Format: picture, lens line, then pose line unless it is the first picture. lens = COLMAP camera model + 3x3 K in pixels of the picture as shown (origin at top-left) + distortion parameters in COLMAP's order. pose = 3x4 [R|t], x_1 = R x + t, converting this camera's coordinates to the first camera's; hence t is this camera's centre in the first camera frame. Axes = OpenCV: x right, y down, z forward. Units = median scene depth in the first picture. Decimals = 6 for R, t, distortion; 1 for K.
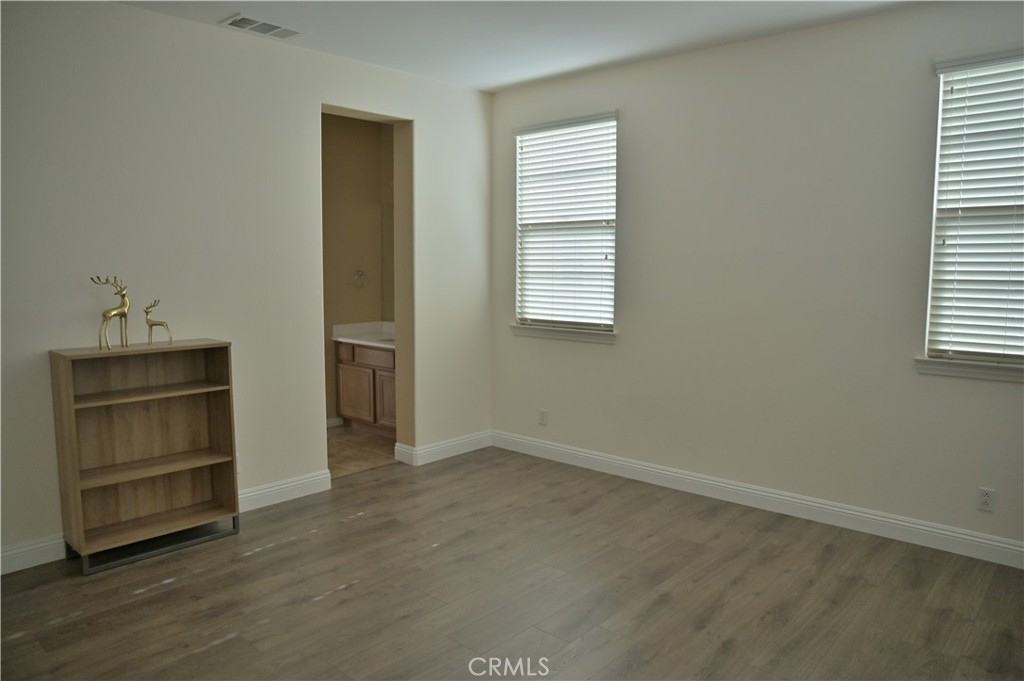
lens RADIAL K [[700.6, 0, 519.1], [0, 700.6, 338.6], [0, 0, 1]] dist [-0.090330, 0.014845]
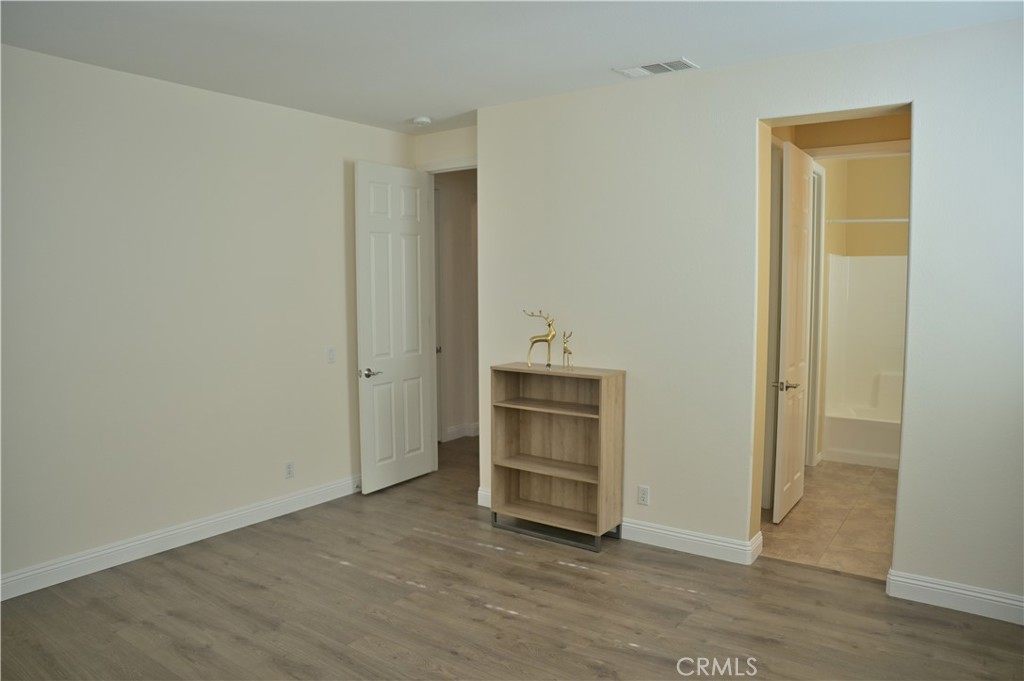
lens RADIAL K [[700.6, 0, 517.9], [0, 700.6, 344.5], [0, 0, 1]] dist [-0.090330, 0.014845]
pose [[0.104542, 0.072460, -0.991877, 0.670581], [-0.107483, 0.992324, 0.061164, -0.098419], [0.988695, 0.100216, 0.111528, 0.766054]]
